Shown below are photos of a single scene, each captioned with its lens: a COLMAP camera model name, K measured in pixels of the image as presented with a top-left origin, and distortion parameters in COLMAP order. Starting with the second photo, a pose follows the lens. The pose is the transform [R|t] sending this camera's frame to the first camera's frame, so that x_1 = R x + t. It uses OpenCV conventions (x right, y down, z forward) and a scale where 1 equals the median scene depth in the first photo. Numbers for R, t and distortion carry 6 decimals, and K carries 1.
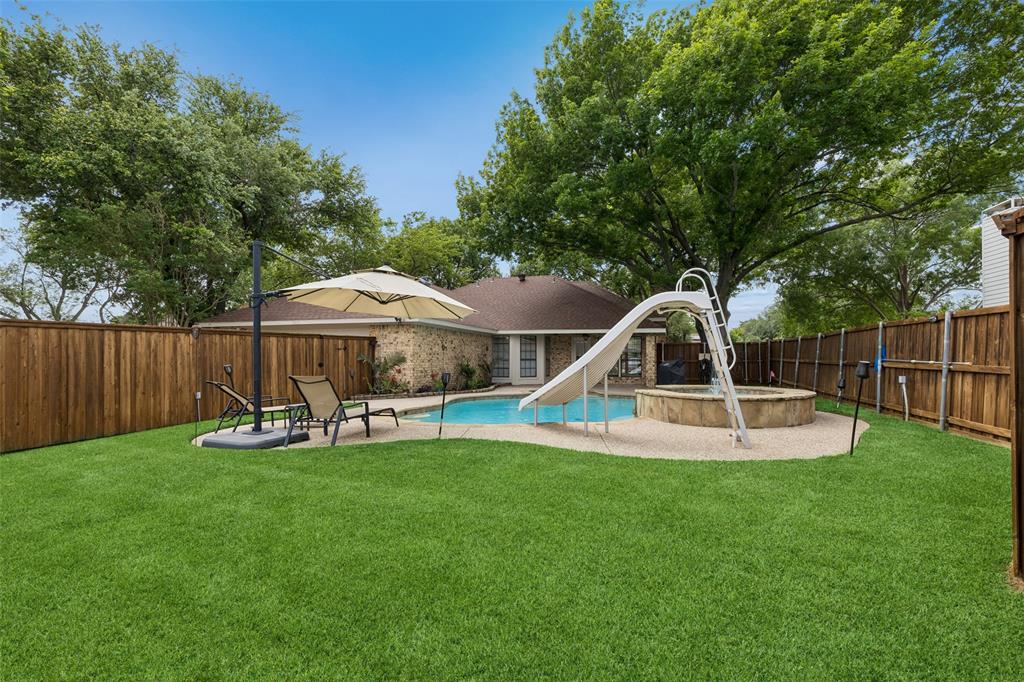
lens RADIAL K [[472.1, 0, 517.6], [0, 472.1, 333.8], [0, 0, 1]] dist [-0.005496, -0.000251]
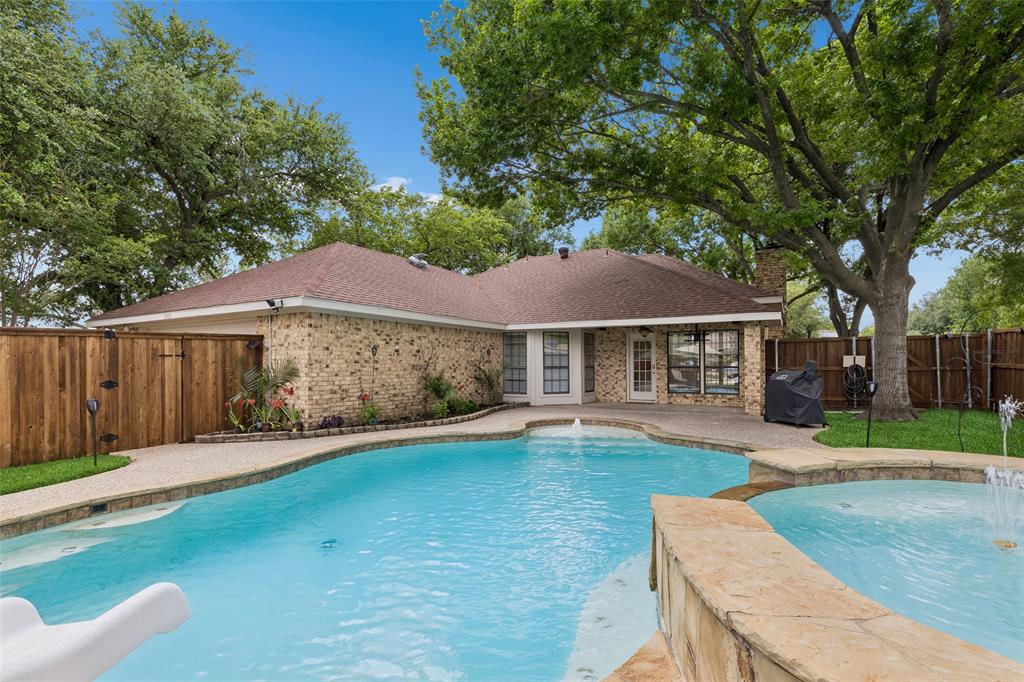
lens RADIAL K [[481.0, 0, 512.1], [0, 481.0, 349.3], [0, 0, 1]] dist [0.002886, 0.000261]
pose [[0.978105, -0.013355, -0.207682, 0.104891], [0.018789, 0.999530, 0.024217, 0.011458], [0.207261, -0.027589, 0.977897, 0.326573]]
